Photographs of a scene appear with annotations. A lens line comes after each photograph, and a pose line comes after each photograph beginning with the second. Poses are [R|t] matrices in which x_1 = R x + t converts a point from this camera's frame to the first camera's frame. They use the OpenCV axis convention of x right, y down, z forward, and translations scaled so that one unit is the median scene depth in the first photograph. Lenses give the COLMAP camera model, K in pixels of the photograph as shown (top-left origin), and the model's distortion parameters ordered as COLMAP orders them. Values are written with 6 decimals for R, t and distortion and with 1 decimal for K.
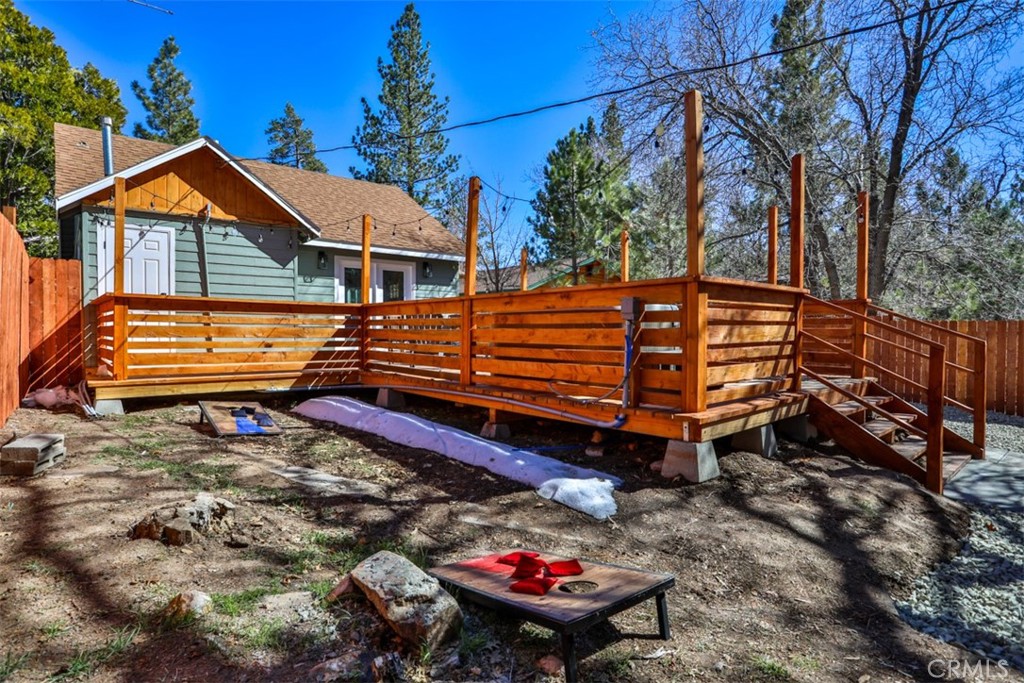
lens RADIAL K [[522.8, 0, 505.4], [0, 522.8, 339.3], [0, 0, 1]] dist [-0.079108, 0.030989]
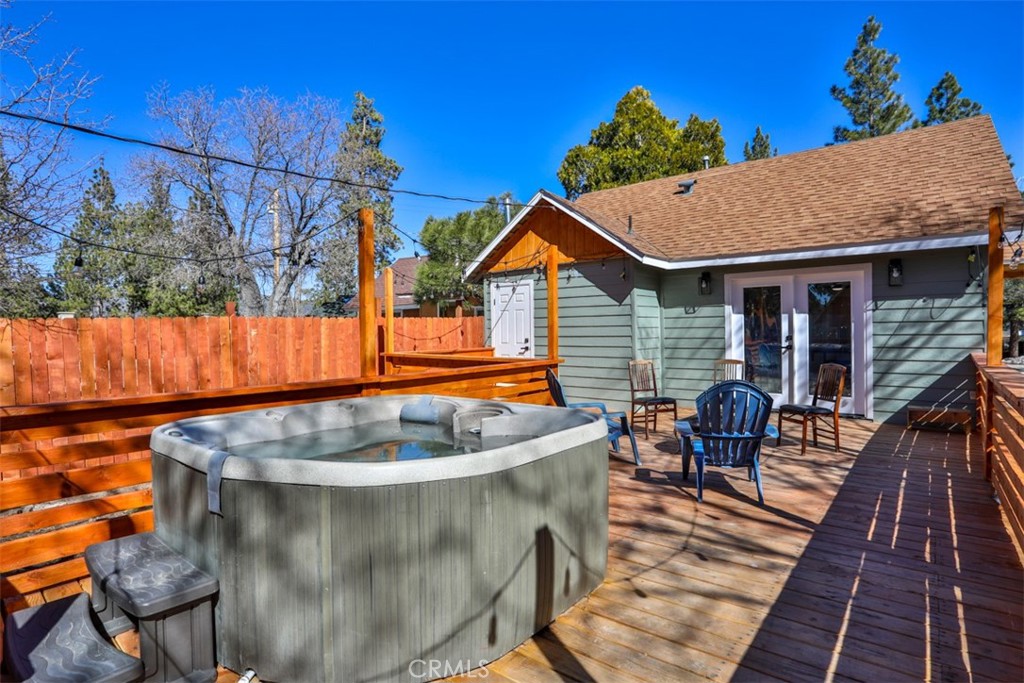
lens RADIAL K [[522.8, 0, 505.4], [0, 522.8, 339.3], [0, 0, 1]] dist [-0.079108, 0.030989]
pose [[0.176299, 0.010564, -0.984280, 0.433173], [-0.003360, 0.999943, 0.010131, -0.093365], [0.984331, 0.001522, 0.176325, 0.691674]]
